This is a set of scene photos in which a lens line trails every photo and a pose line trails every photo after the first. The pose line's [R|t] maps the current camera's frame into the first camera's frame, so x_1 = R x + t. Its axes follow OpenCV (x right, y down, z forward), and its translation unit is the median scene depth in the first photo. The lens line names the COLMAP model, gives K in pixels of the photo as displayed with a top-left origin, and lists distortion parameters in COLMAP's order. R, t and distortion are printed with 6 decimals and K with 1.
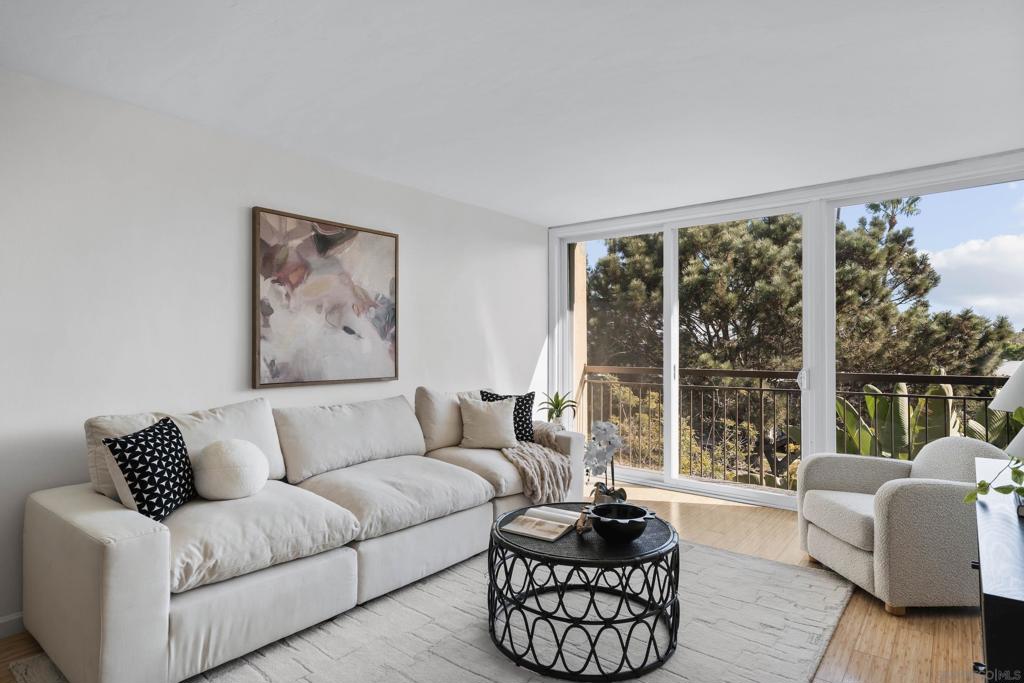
lens RADIAL K [[556.9, 0, 508.7], [0, 556.9, 347.3], [0, 0, 1]] dist [-0.000637, 0.014495]
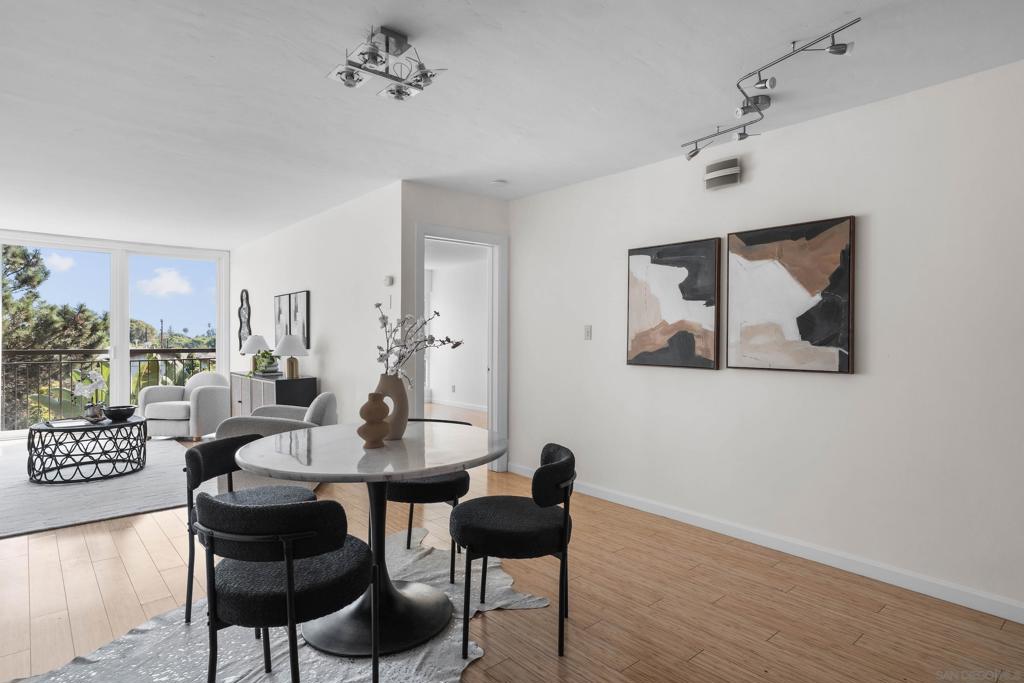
lens RADIAL K [[556.9, 0, 514.1], [0, 556.9, 339.0], [0, 0, 1]] dist [-0.000637, 0.014495]
pose [[0.153626, 0.003165, 0.988124, -0.204654], [-0.007695, 0.999968, -0.002006, 0.002296], [-0.988099, -0.007295, 0.153646, -0.083184]]
